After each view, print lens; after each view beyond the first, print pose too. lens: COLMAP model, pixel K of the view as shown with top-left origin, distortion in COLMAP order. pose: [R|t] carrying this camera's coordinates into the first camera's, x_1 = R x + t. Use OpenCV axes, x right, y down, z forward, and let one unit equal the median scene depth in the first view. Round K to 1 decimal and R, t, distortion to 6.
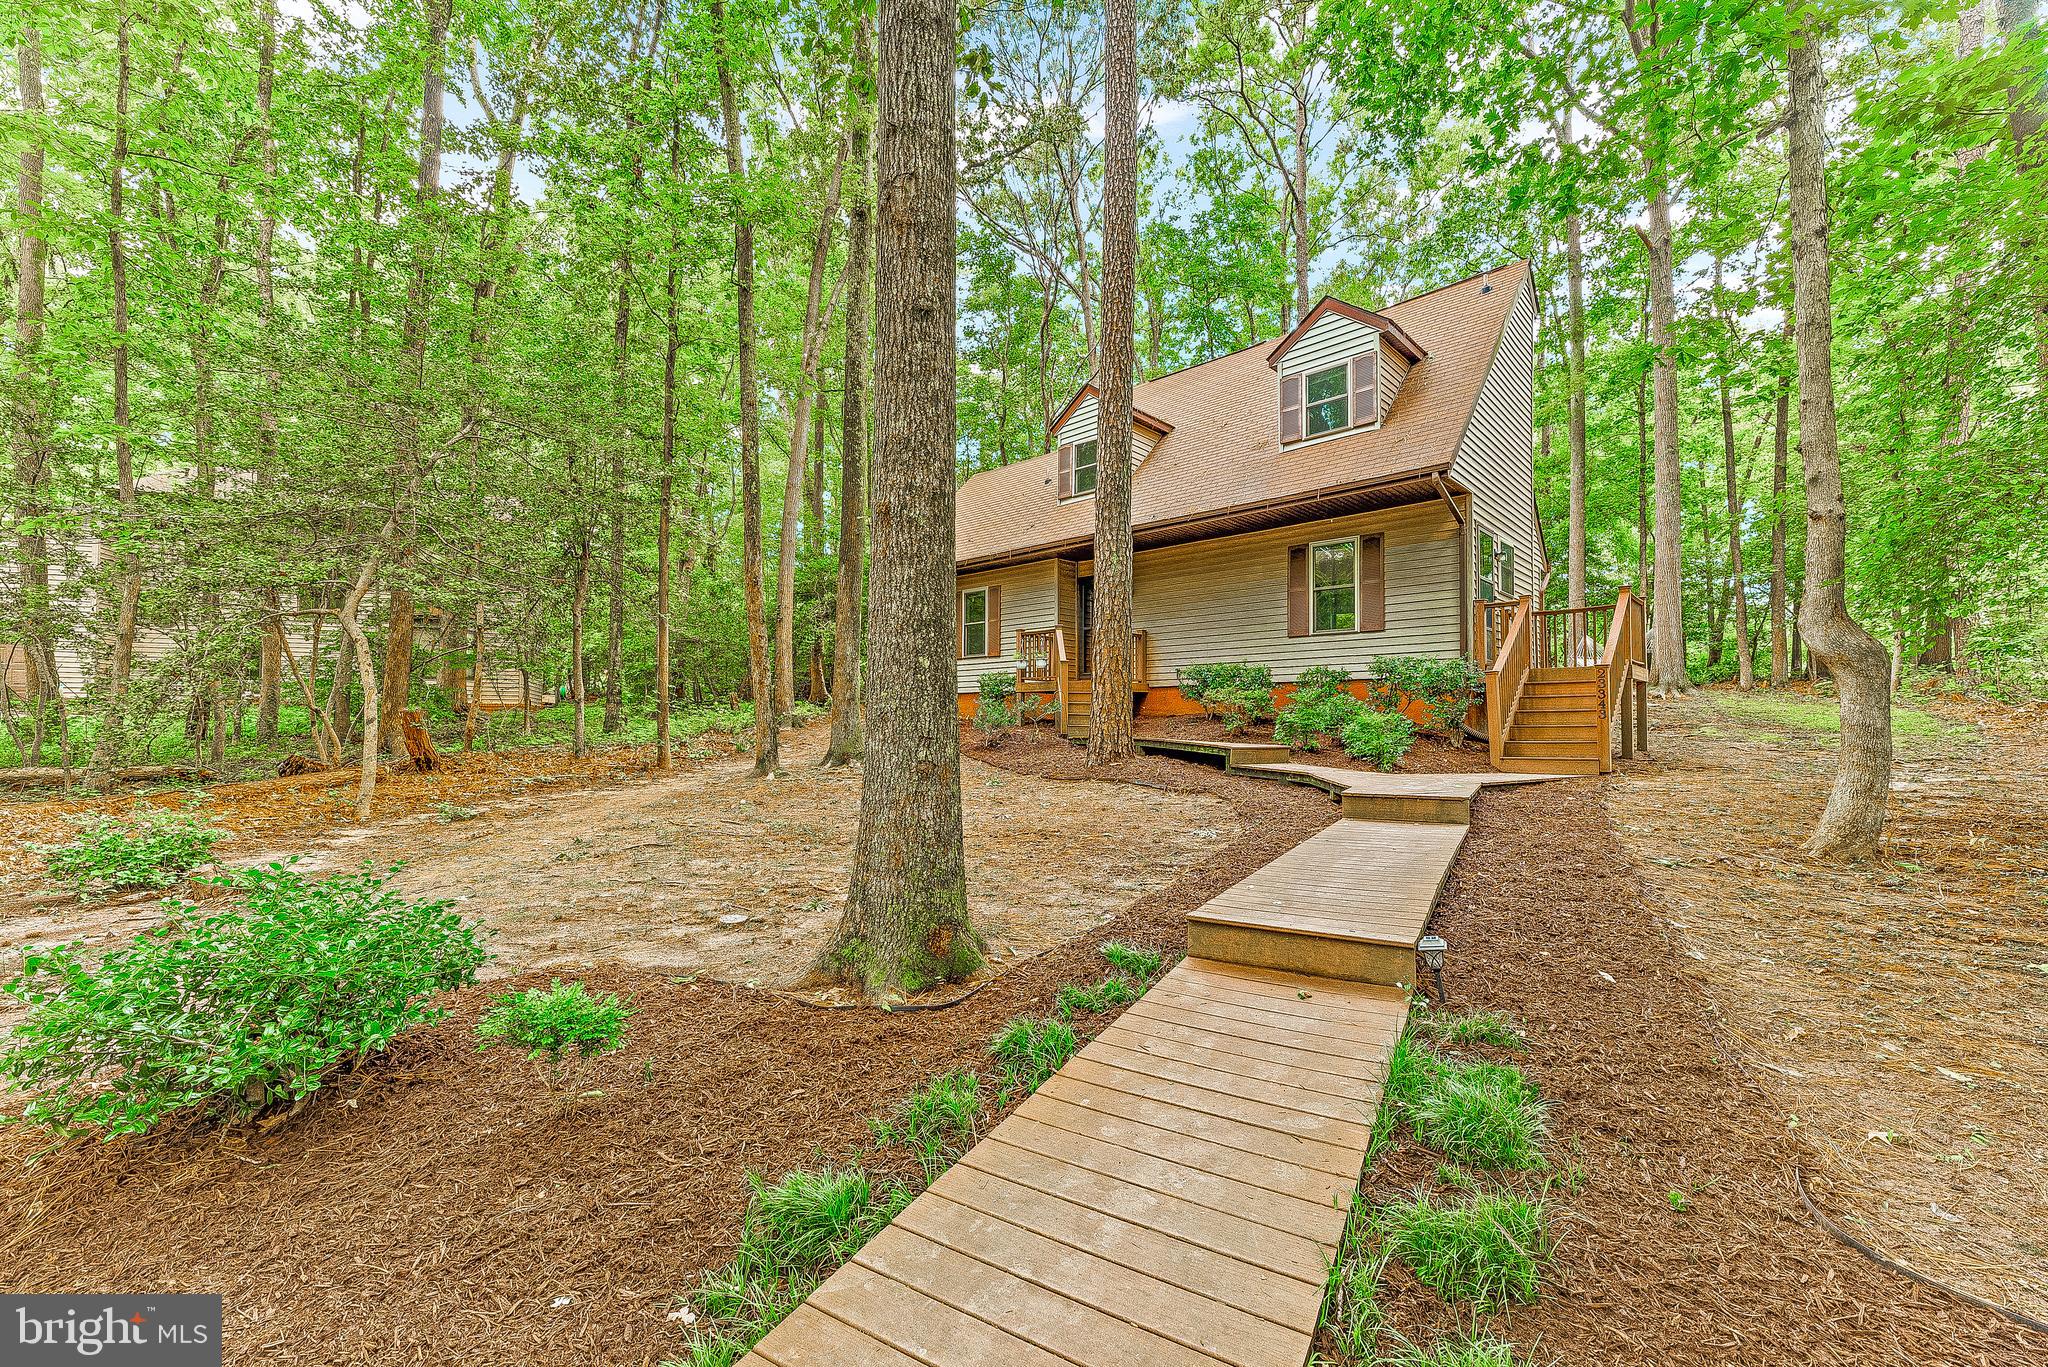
lens RADIAL K [[834.3, 0, 1021.1], [0, 834.3, 688.8], [0, 0, 1]] dist [0.018628, 0.000110]
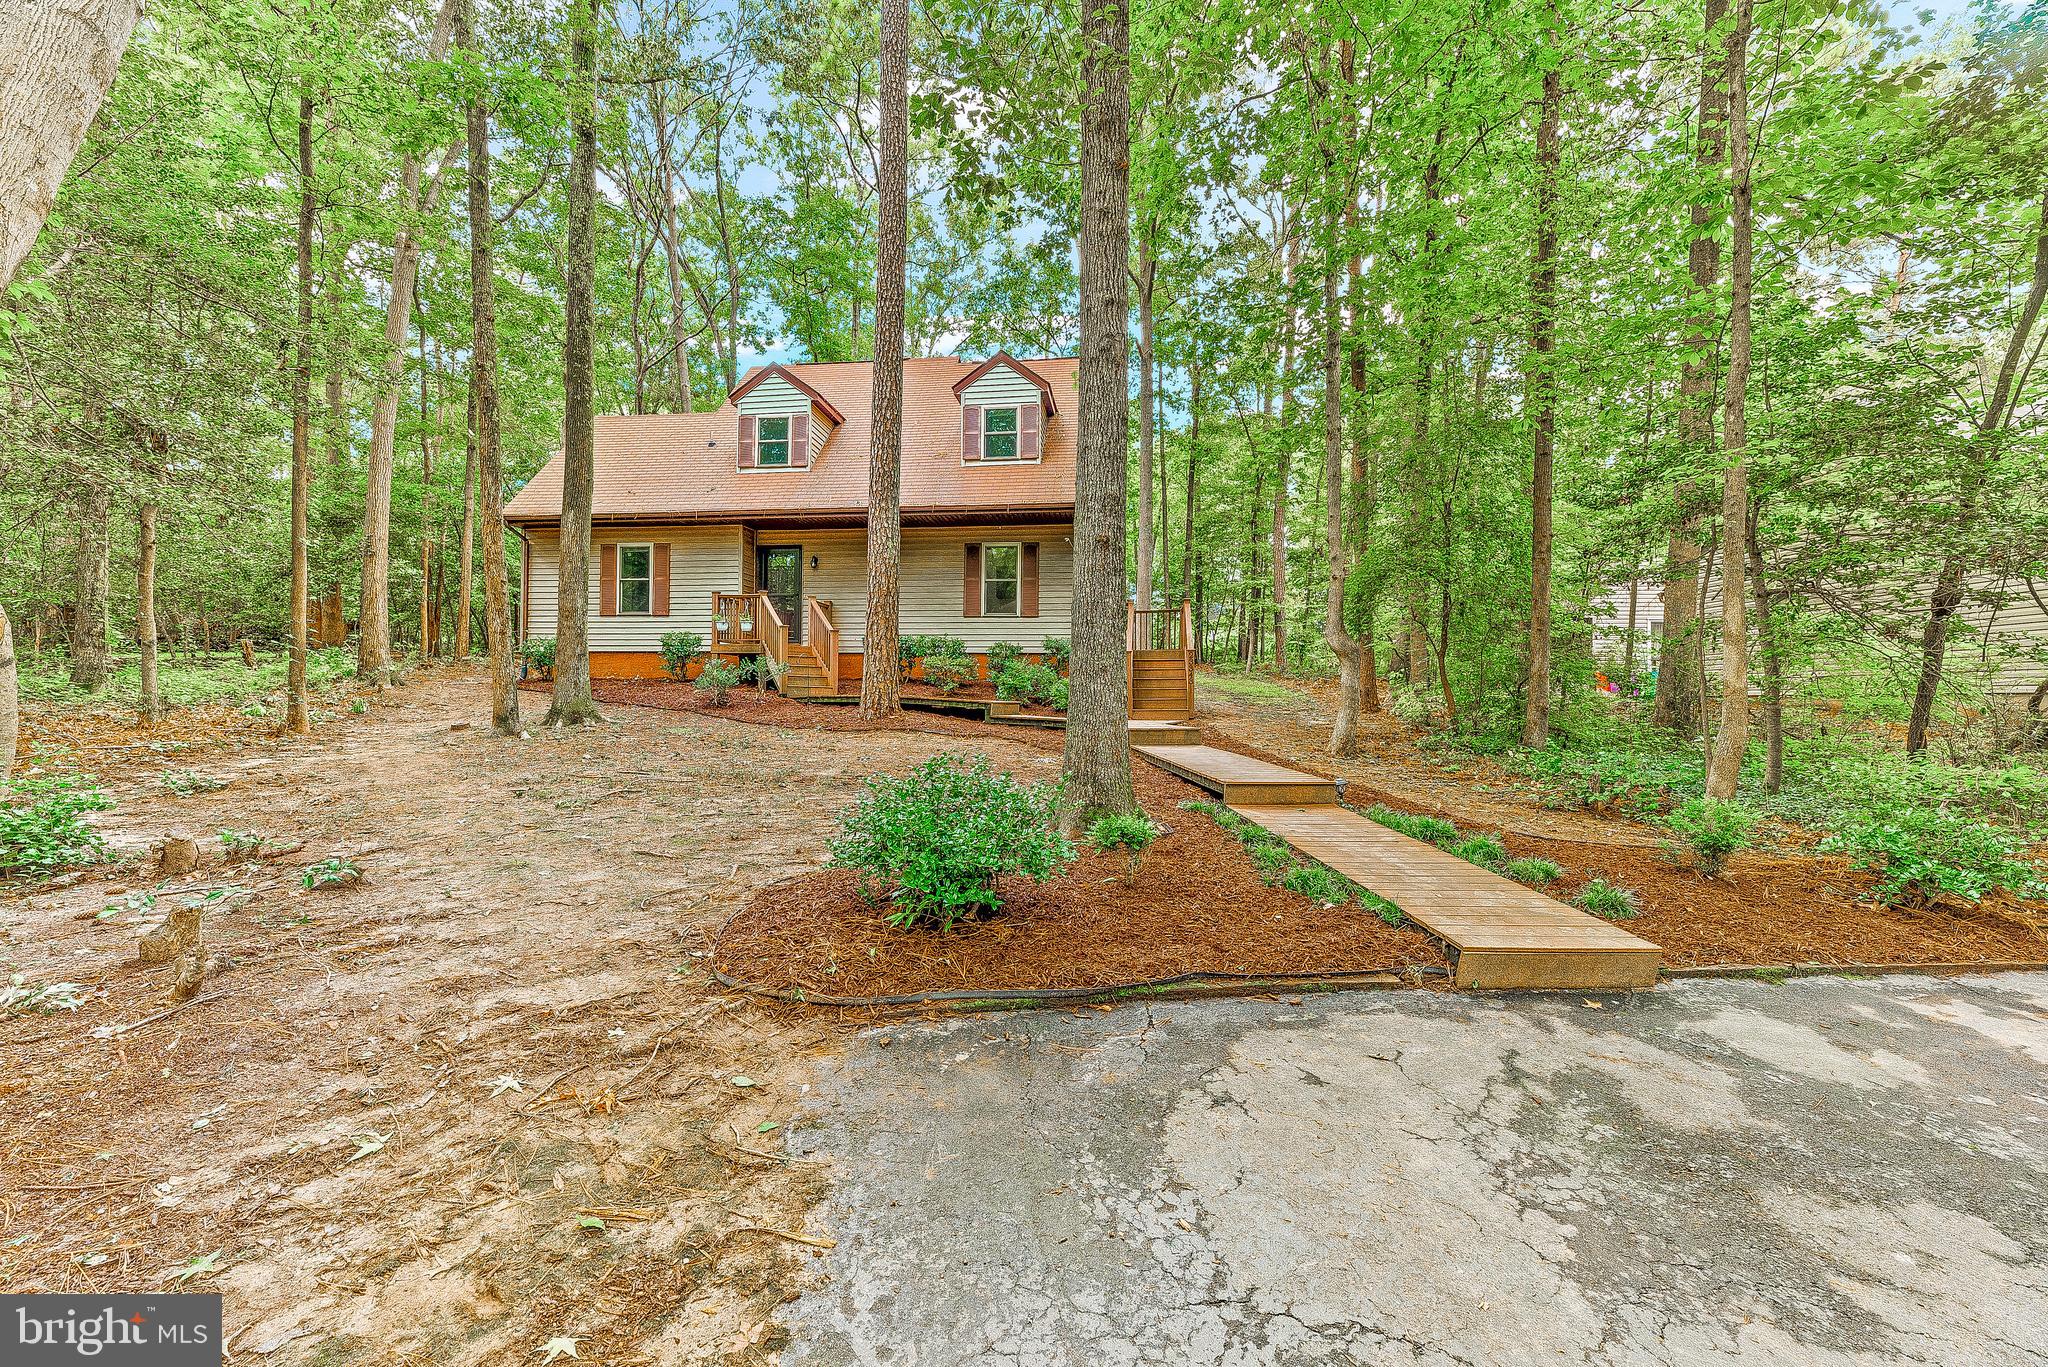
lens RADIAL K [[834.3, 0, 1021.1], [0, 834.3, 688.8], [0, 0, 1]] dist [0.018628, 0.000110]
pose [[0.789226, 0.008685, 0.614041, -0.392421], [-0.028187, 0.999358, 0.022094, 0.016203], [-0.613455, -0.034745, 0.788965, -0.037645]]
